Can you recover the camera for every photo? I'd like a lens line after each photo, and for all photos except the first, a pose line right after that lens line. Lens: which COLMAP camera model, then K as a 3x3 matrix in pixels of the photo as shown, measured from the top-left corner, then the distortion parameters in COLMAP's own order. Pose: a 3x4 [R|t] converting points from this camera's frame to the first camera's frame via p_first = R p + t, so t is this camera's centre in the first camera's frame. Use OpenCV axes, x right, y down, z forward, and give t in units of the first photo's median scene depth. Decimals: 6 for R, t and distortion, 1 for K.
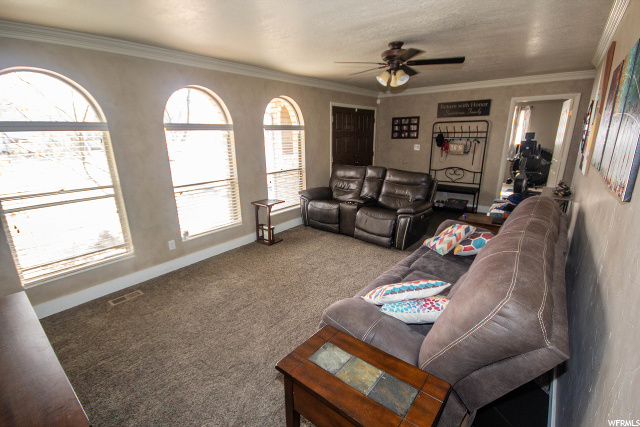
lens RADIAL K [[296.5, 0, 316.9], [0, 296.5, 212.9], [0, 0, 1]] dist [0.006103, -0.006764]
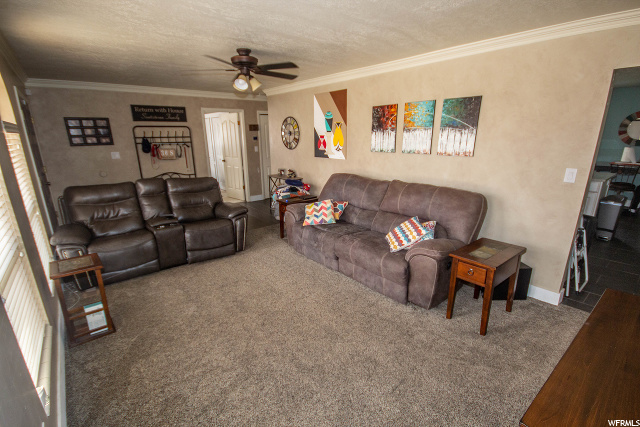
lens RADIAL K [[296.5, 0, 316.9], [0, 296.5, 218.6], [0, 0, 1]] dist [0.006103, -0.006764]
pose [[0.202873, -0.255574, 0.945264, -0.422000], [0.260344, 0.944672, 0.199539, -0.082283], [-0.943962, 0.205613, 0.258185, 0.325852]]
